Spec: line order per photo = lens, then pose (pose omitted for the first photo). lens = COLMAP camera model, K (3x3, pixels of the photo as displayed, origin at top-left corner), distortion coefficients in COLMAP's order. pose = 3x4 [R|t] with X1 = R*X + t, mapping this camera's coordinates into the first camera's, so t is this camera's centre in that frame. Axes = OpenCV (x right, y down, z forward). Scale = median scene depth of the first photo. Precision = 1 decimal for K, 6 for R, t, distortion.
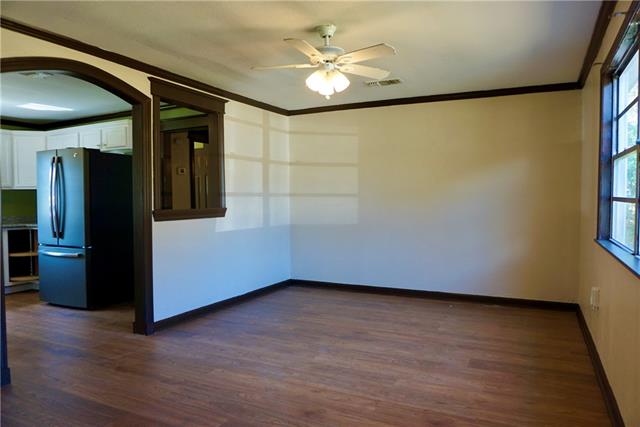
lens RADIAL K [[450.6, 0, 320.0], [0, 450.6, 213.5], [0, 0, 1]] dist [-0.019895, -0.001936]
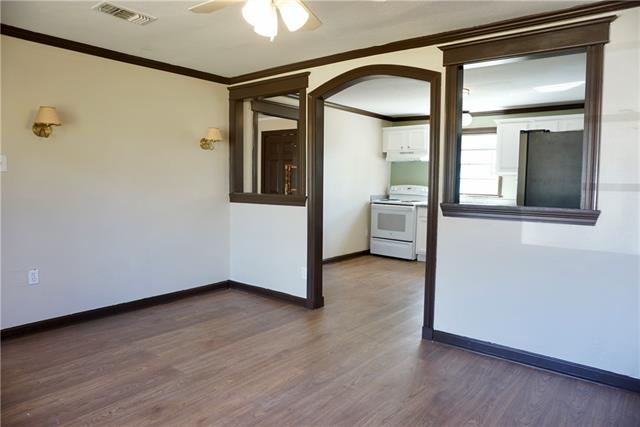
lens RADIAL K [[435.4, 0, 336.6], [0, 435.4, 211.7], [0, 0, 1]] dist [-0.048017, -0.000245]
pose [[-0.205364, 0.072566, -0.975992, 0.485199], [-0.051949, 0.995033, 0.084912, -0.049587], [0.977306, 0.068139, -0.200574, 0.973905]]
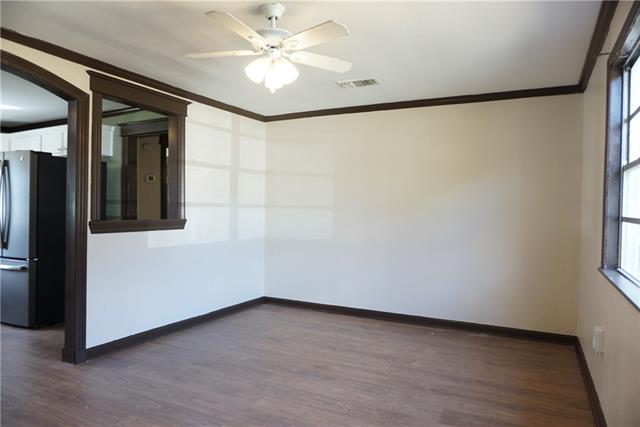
lens RADIAL K [[427.2, 0, 320.0], [0, 427.2, 213.5], [0, 0, 1]] dist [-0.005748, 0.000157]
pose [[0.999584, 0.019392, -0.021328, 0.099456], [-0.019894, 0.999524, -0.023573, -0.011059], [0.020861, 0.023987, 0.999495, 0.171883]]
